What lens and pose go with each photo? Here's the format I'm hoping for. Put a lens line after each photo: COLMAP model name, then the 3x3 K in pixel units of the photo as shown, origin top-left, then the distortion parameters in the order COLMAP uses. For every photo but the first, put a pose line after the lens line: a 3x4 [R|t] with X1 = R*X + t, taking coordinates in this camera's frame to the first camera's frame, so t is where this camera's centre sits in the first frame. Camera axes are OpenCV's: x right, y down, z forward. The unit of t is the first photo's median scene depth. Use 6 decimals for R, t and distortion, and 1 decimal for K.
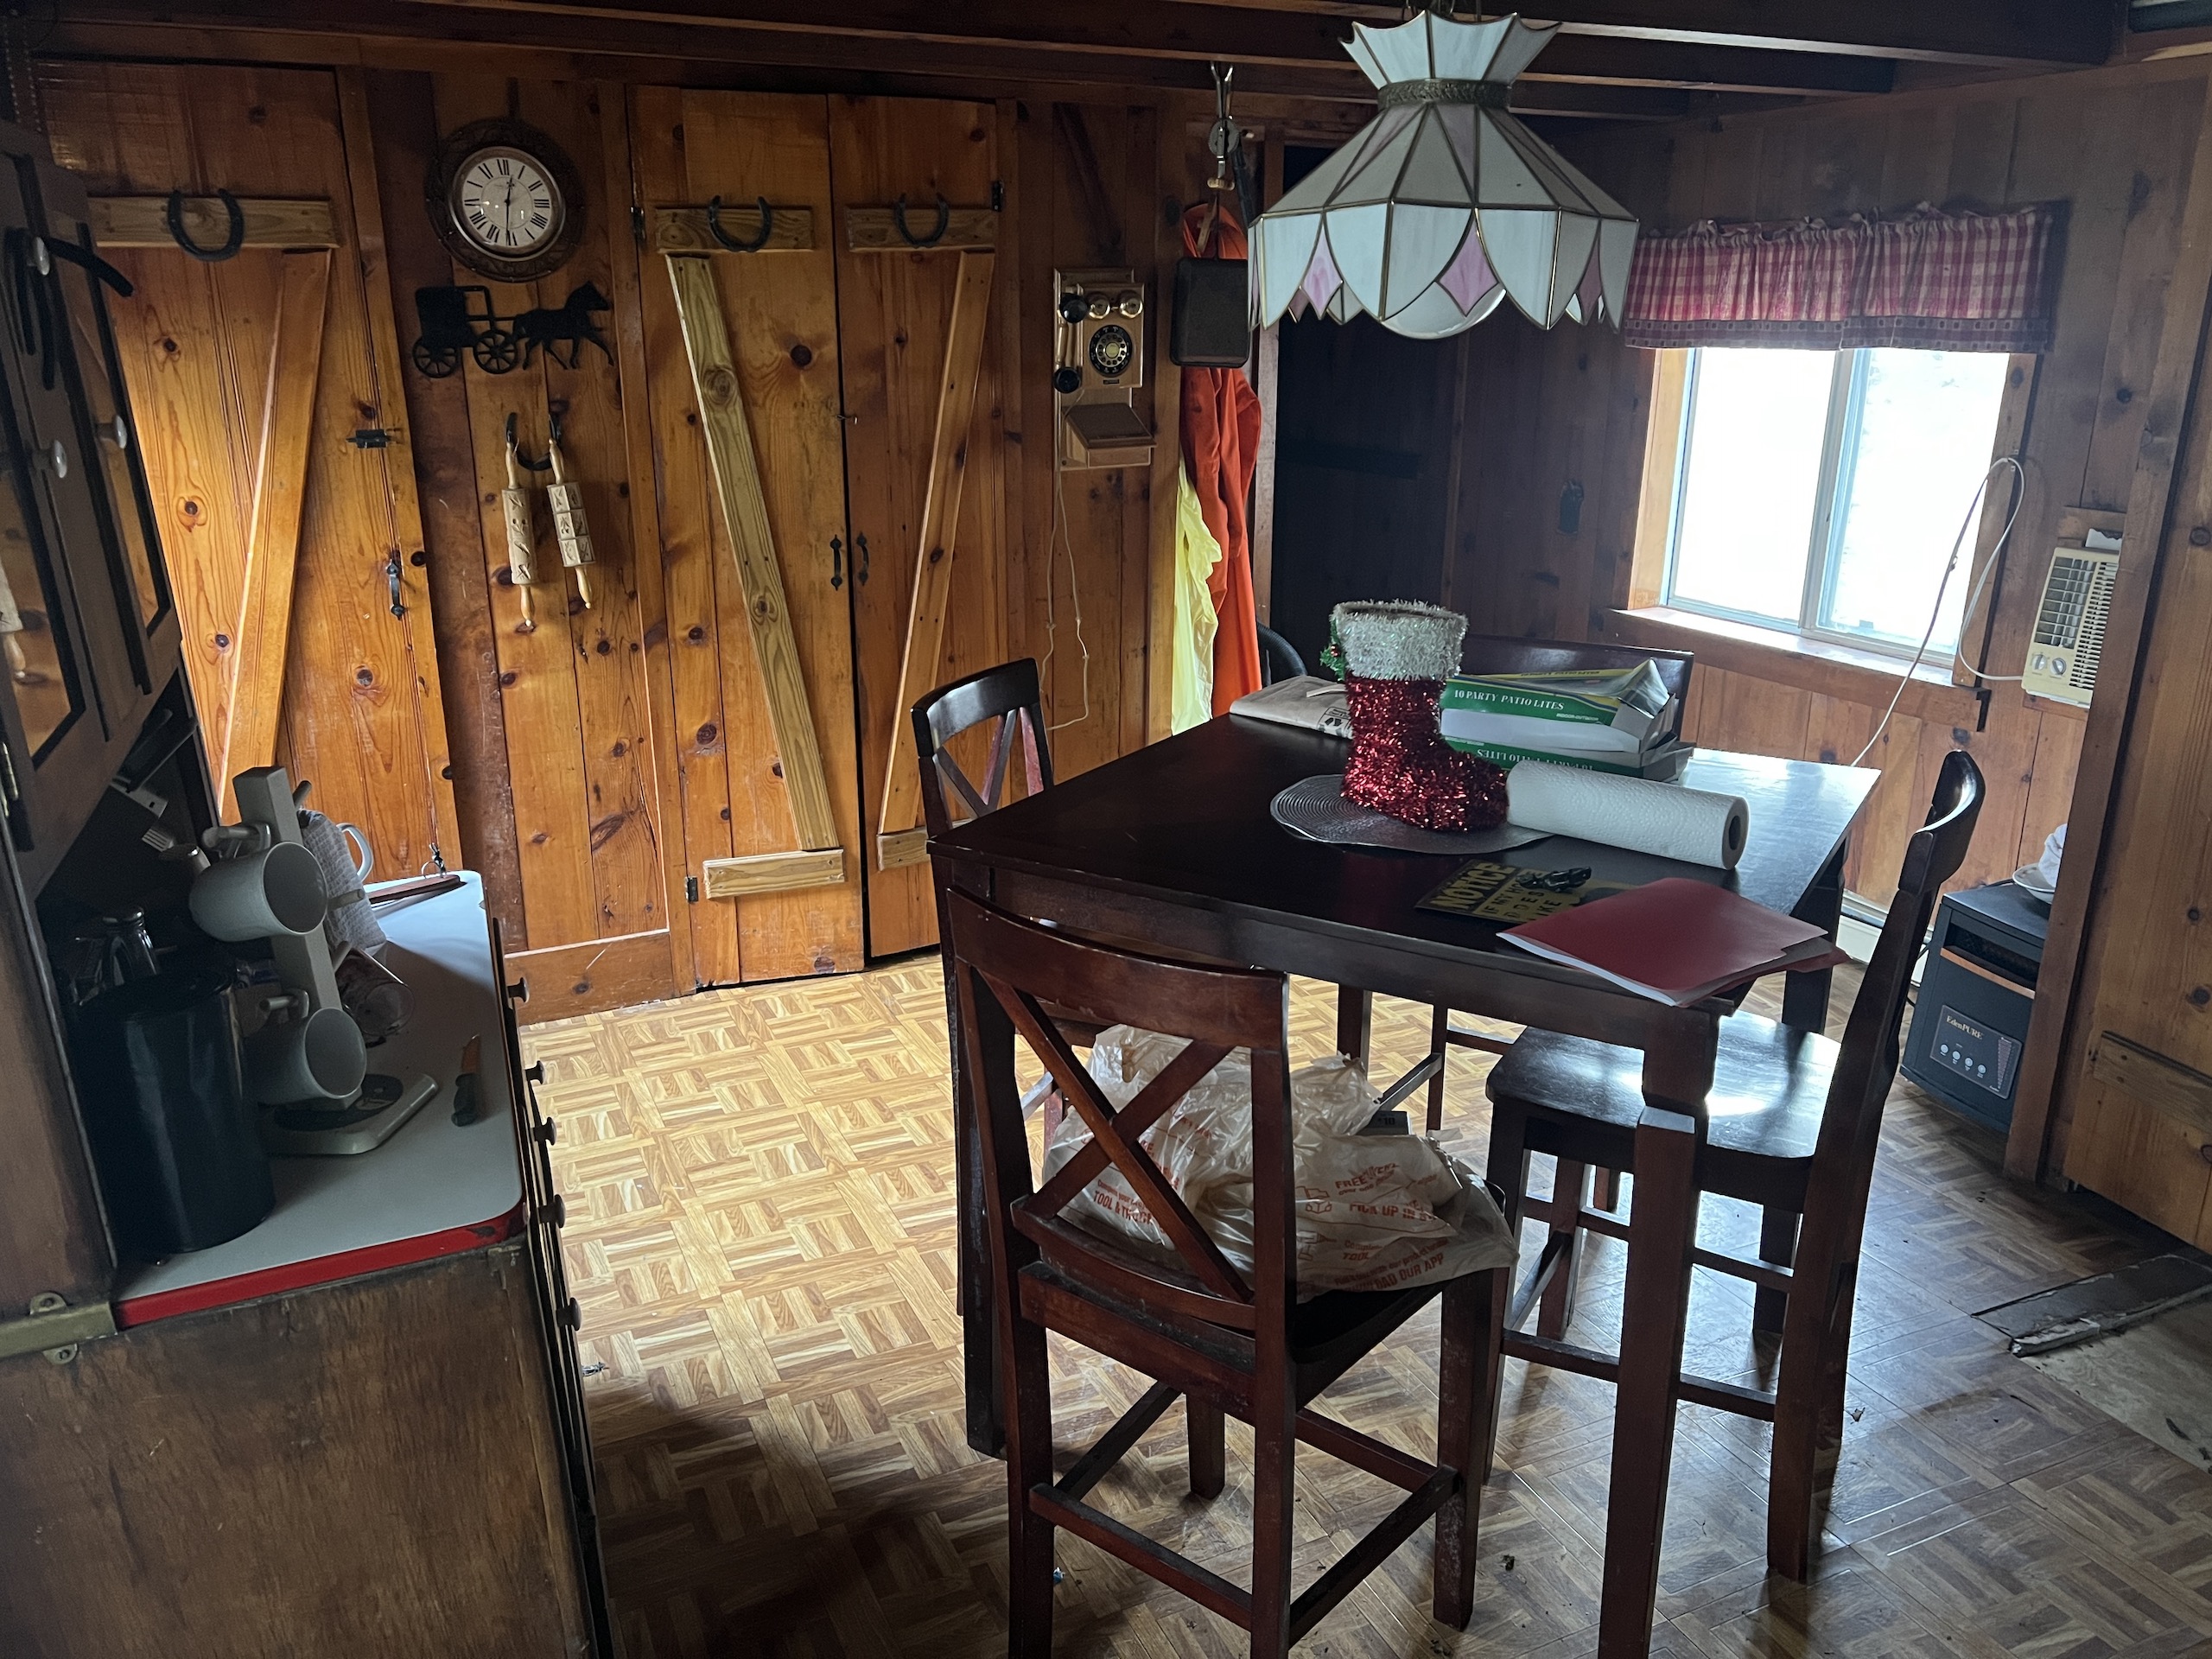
lens RADIAL K [[1648.6, 0, 1106.0], [0, 1648.6, 829.5], [0, 0, 1]] dist [0.083754, -0.092632]
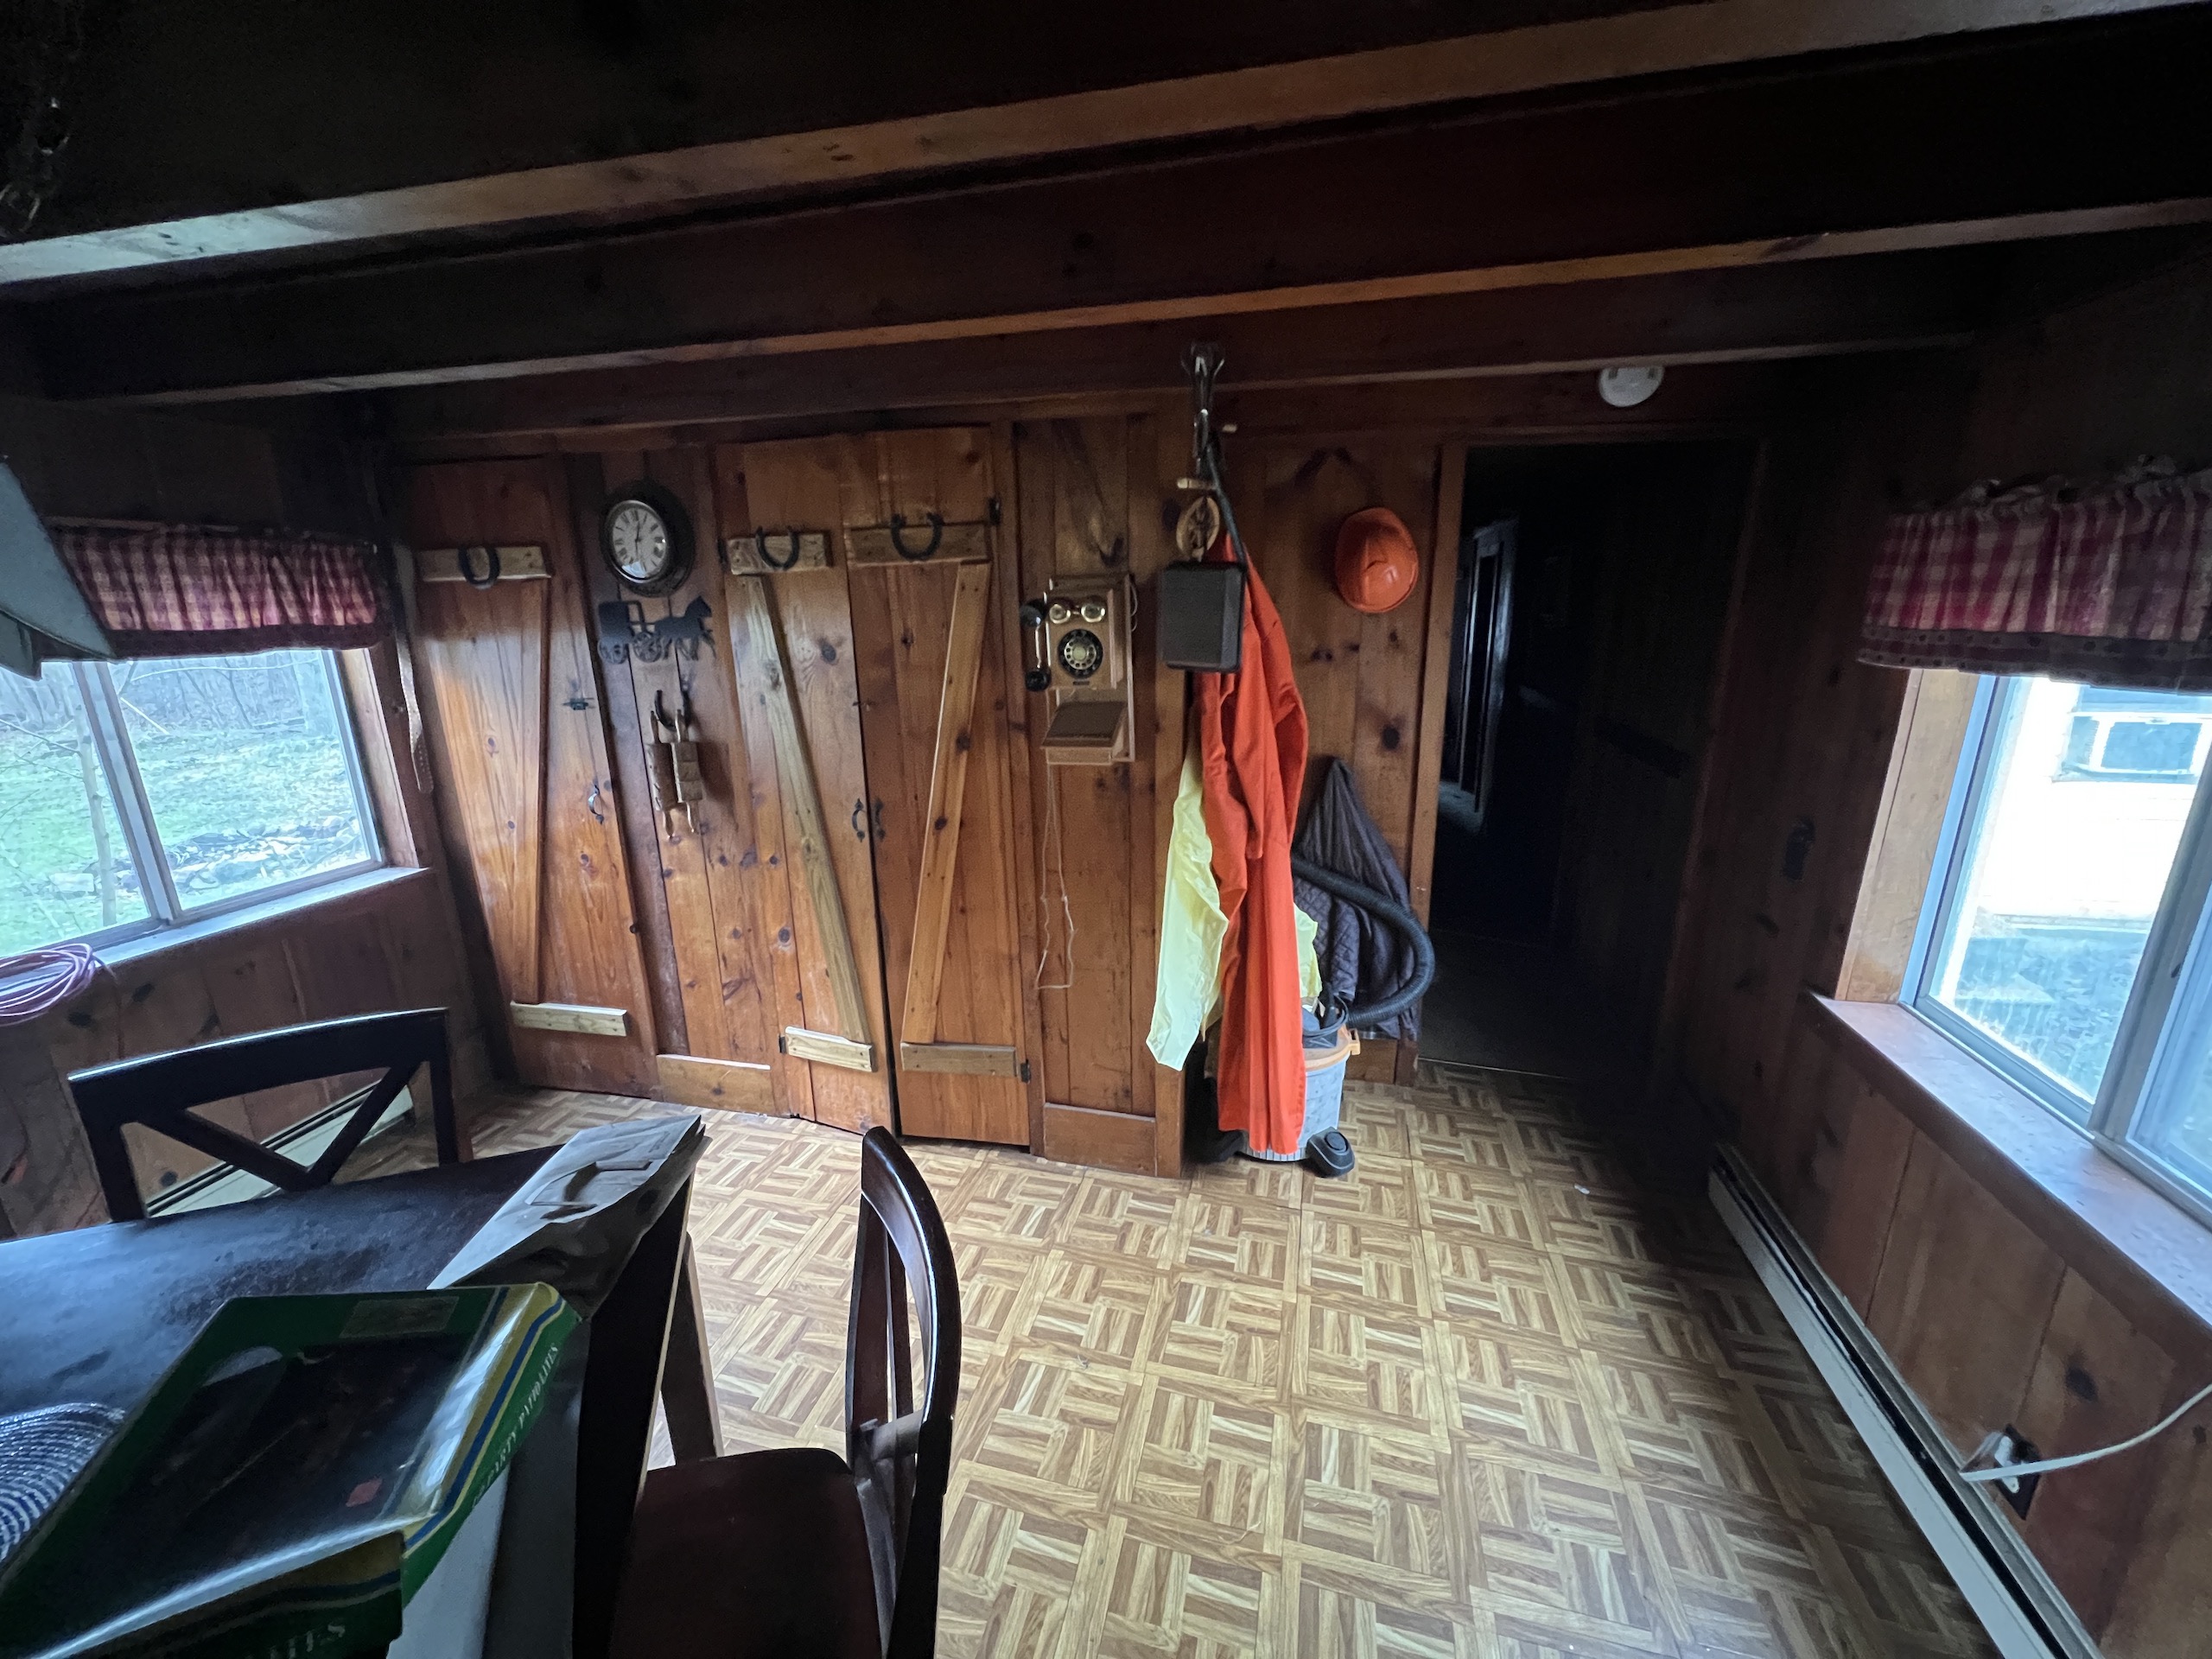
lens RADIAL K [[877.9, 0, 1106.0], [0, 877.9, 829.5], [0, 0, 1]] dist [0.014179, -0.000215]
pose [[0.782323, 0.151151, -0.604255, 0.367555], [-0.178458, 0.983832, 0.015052, -0.198514], [0.596761, 0.096059, 0.796649, 0.606464]]
